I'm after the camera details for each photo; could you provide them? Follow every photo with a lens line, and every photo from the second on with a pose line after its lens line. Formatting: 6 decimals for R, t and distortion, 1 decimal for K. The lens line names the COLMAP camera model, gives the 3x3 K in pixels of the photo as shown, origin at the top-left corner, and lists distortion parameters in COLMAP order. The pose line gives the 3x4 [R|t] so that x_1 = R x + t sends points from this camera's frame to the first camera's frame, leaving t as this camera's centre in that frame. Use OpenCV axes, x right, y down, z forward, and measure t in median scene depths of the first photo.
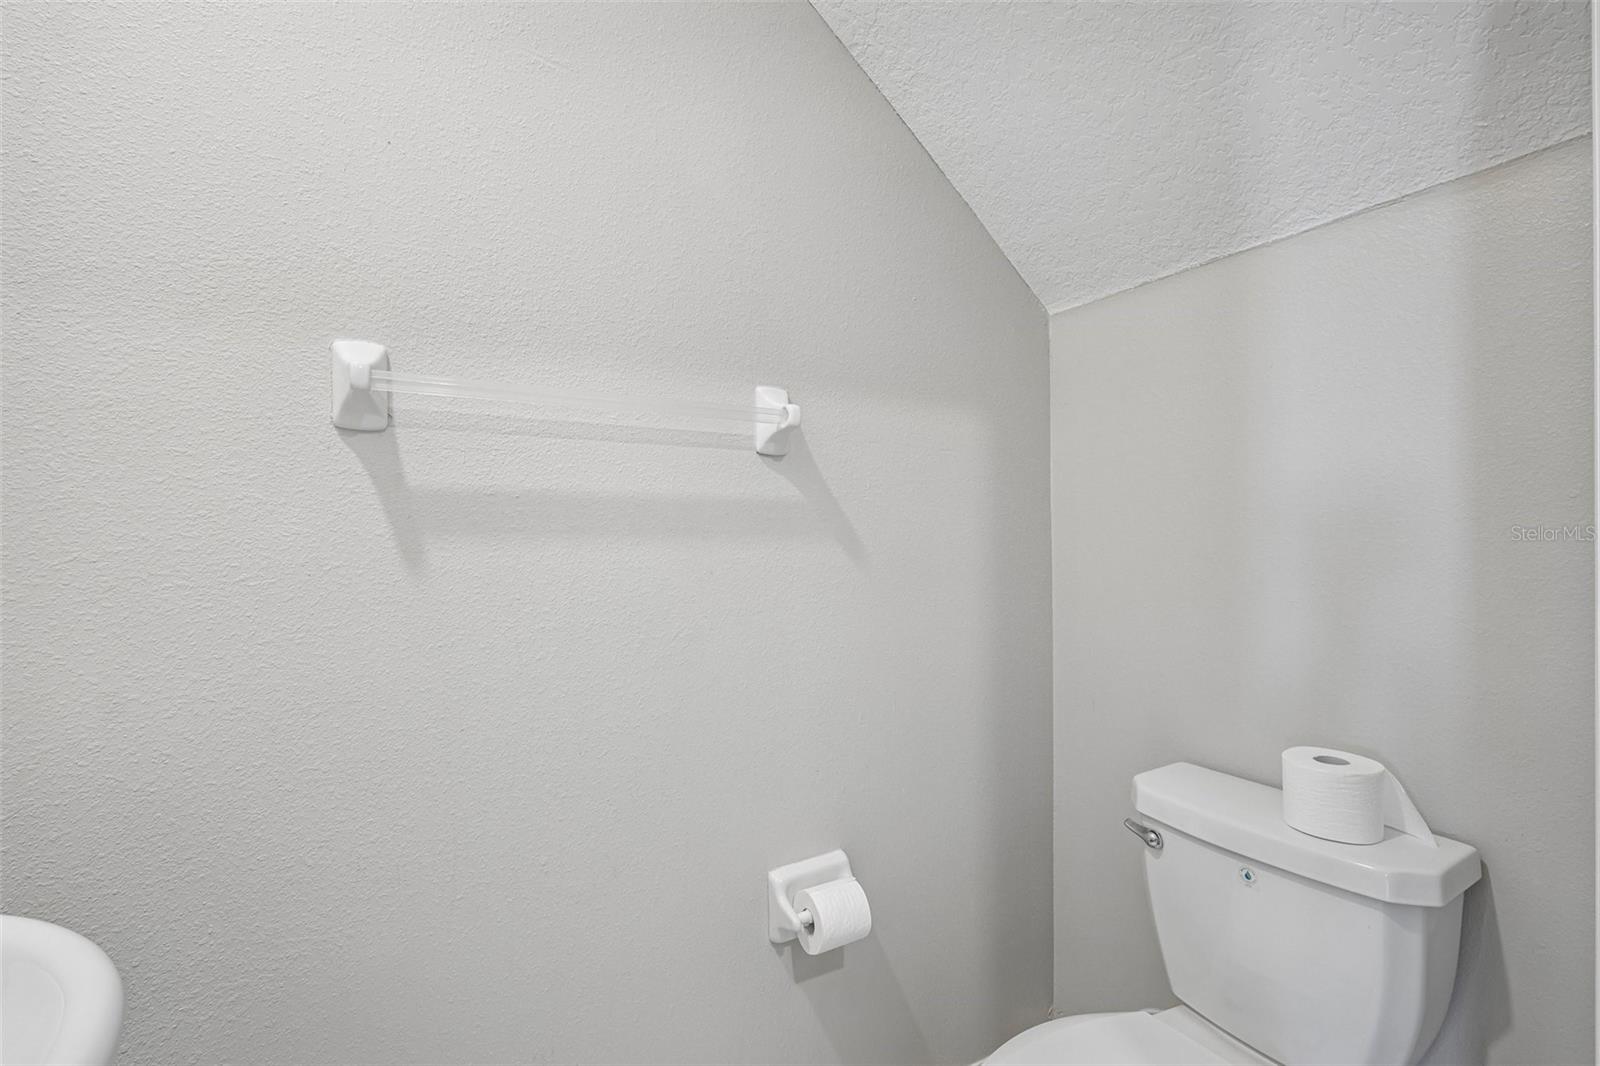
lens RADIAL K [[743.5, 0, 800.0], [0, 743.5, 530.5], [0, 0, 1]] dist [-0.011539, 0.001115]
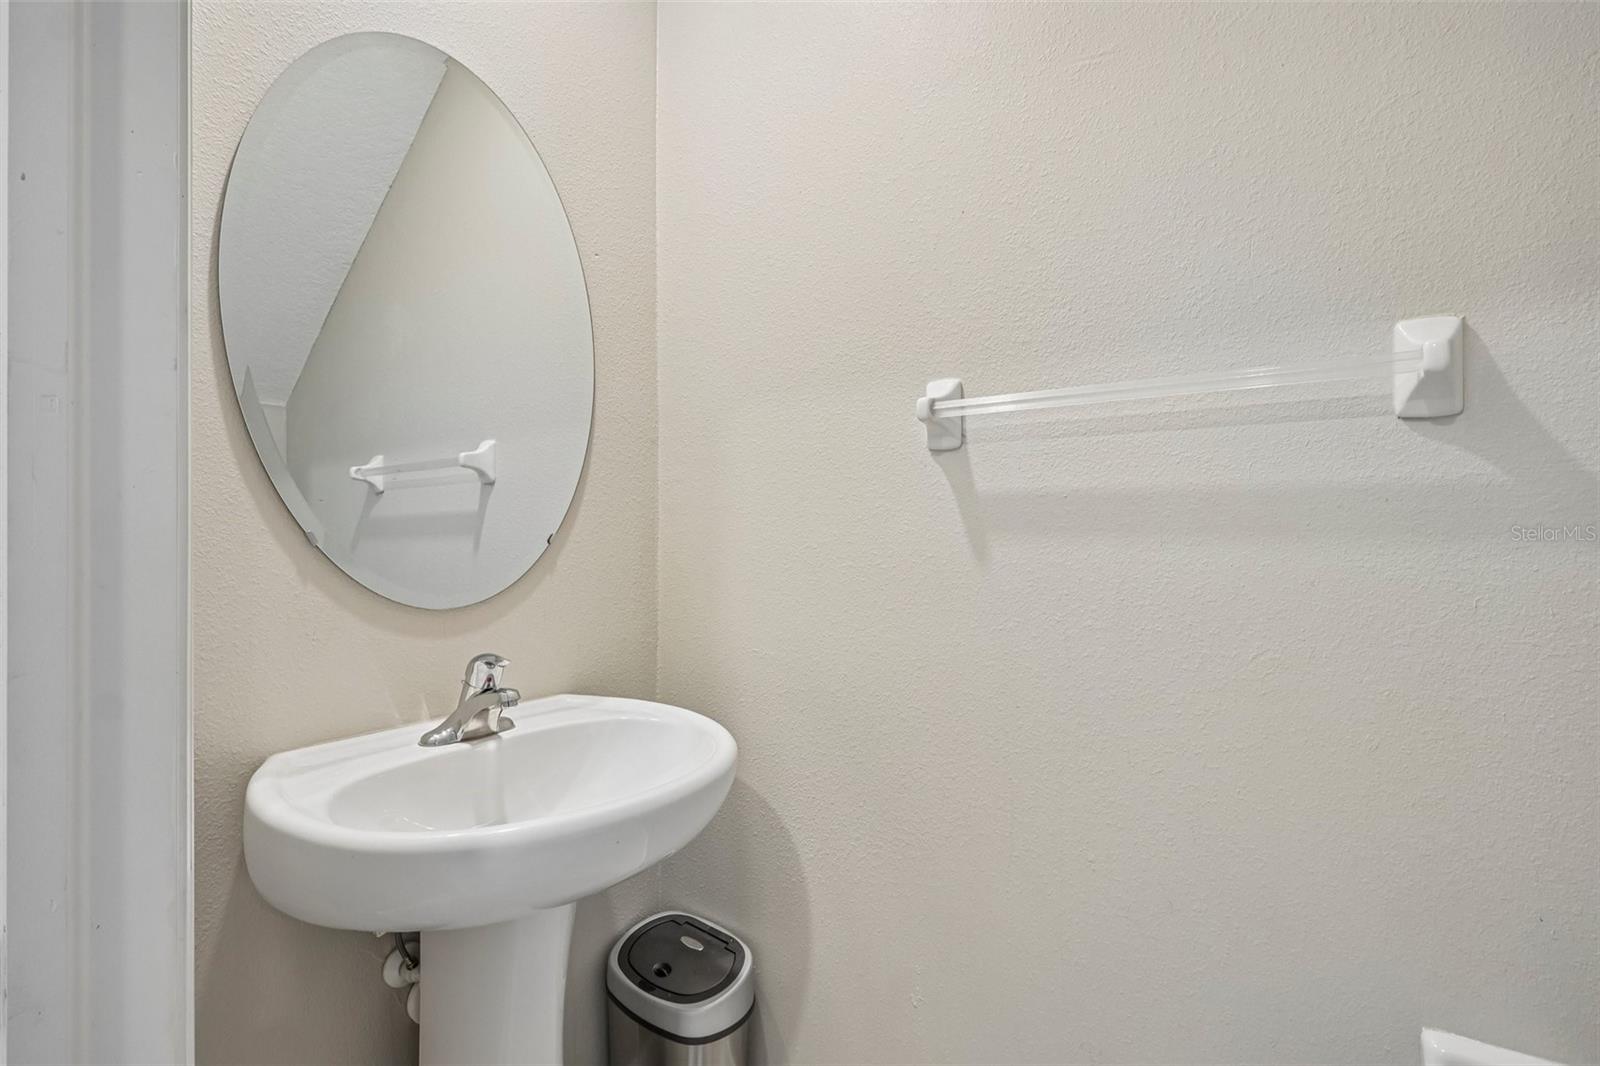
lens RADIAL K [[743.5, 0, 799.9], [0, 743.5, 534.5], [0, 0, 1]] dist [-0.011539, 0.001115]
pose [[0.389358, 0.004062, -0.921078, 0.441239], [0.000192, 0.999990, 0.004491, 0.002937], [0.921087, -0.001925, 0.389353, 0.255467]]
